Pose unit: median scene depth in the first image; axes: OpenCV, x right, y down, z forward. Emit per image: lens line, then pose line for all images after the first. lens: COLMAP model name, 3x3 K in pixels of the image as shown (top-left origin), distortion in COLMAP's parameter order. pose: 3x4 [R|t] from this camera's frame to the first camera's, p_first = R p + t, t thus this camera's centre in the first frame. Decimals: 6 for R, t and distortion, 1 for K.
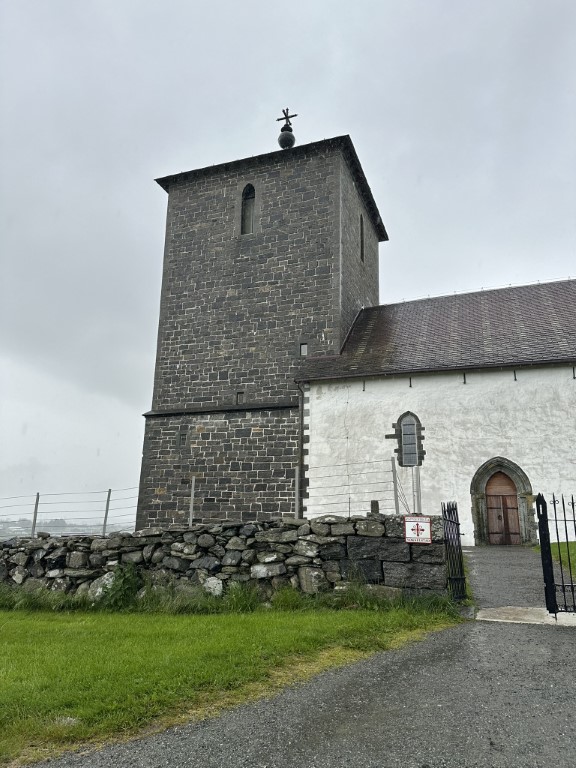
lens RADIAL K [[534.1, 0, 288.0], [0, 534.1, 384.0], [0, 0, 1]] dist [0.170614, -0.284376]
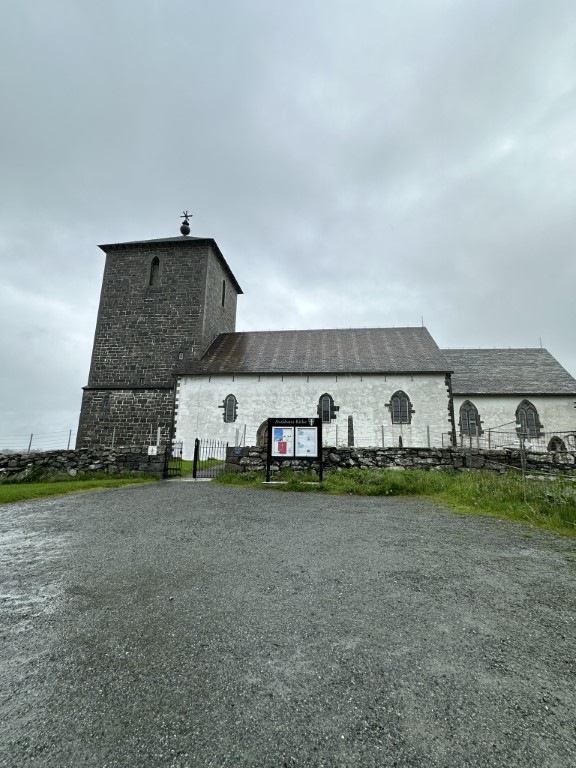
lens RADIAL K [[342.1, 0, 288.0], [0, 342.1, 384.0], [0, 0, 1]] dist [-0.014884, 0.015882]
pose [[0.971435, 0.046651, 0.232674, 0.115637], [-0.058823, 0.997224, 0.045650, -0.044259], [-0.229898, -0.058033, 0.971483, -0.192820]]
